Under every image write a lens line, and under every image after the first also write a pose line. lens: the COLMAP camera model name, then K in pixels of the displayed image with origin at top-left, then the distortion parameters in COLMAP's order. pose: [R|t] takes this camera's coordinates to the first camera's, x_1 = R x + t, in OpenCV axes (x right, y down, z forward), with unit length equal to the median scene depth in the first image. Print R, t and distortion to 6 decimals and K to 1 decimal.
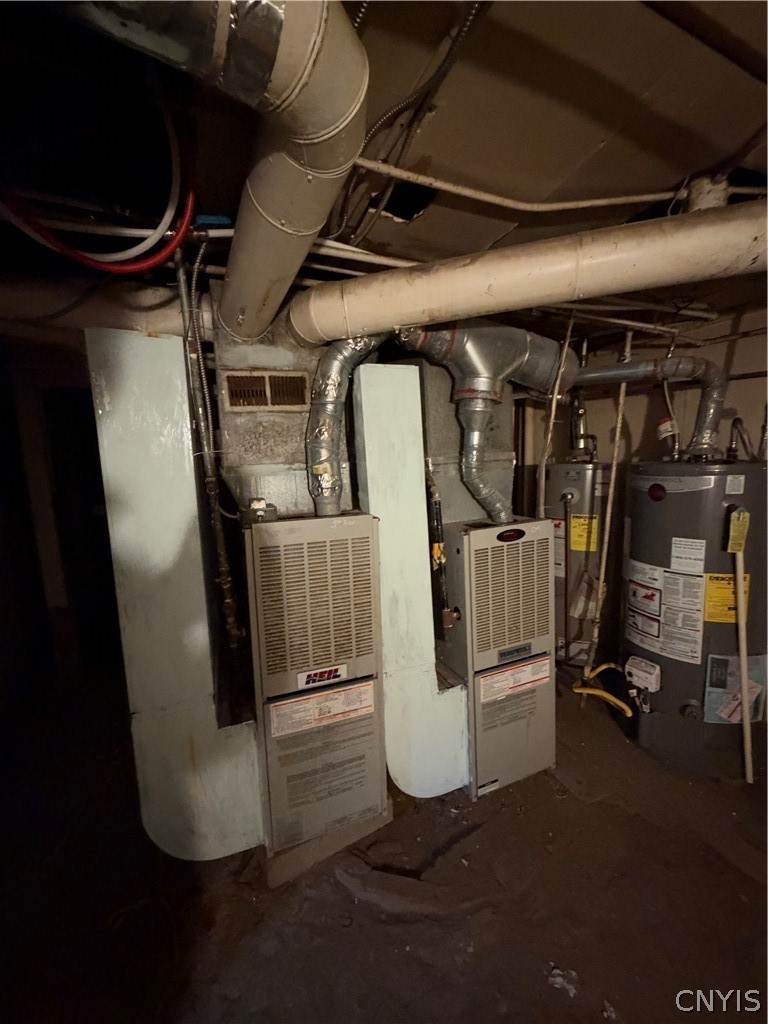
lens RADIAL K [[412.1, 0, 385.3], [0, 412.1, 512.8], [0, 0, 1]] dist [-0.002411, 0.000394]
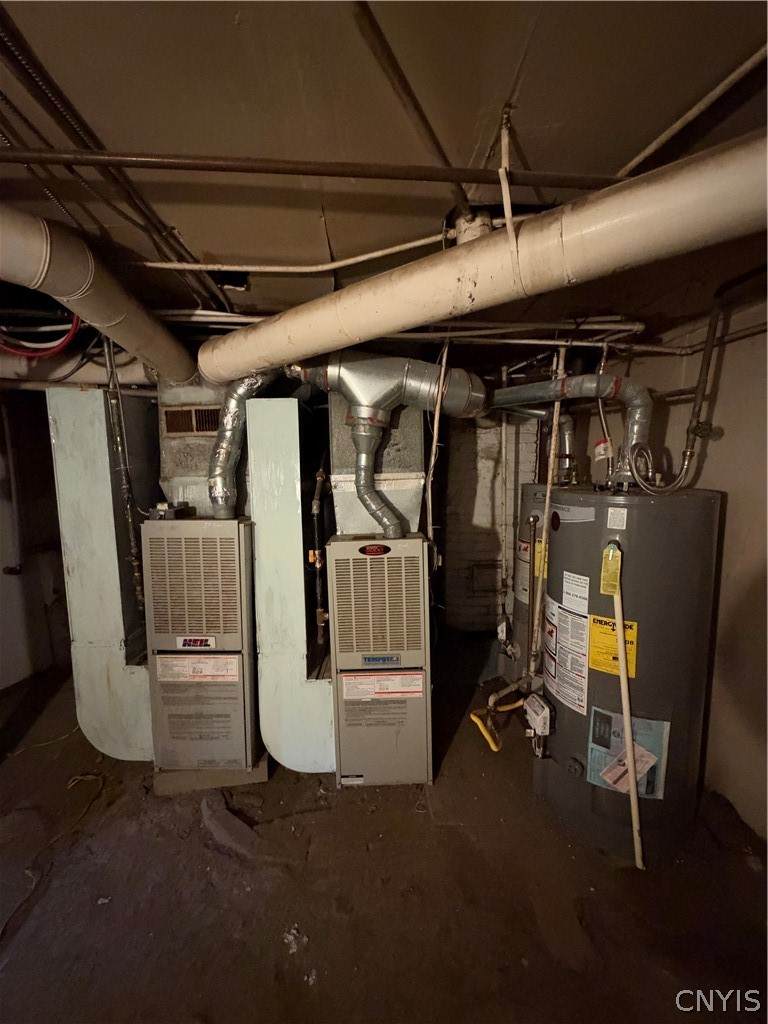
lens RADIAL K [[412.1, 0, 381.3], [0, 412.1, 513.0], [0, 0, 1]] dist [-0.002411, 0.000394]
pose [[0.933183, 0.068693, -0.352776, 0.699320], [-0.073804, 0.997272, -0.001041, -0.042306], [0.351743, 0.027008, 0.935707, -0.009810]]
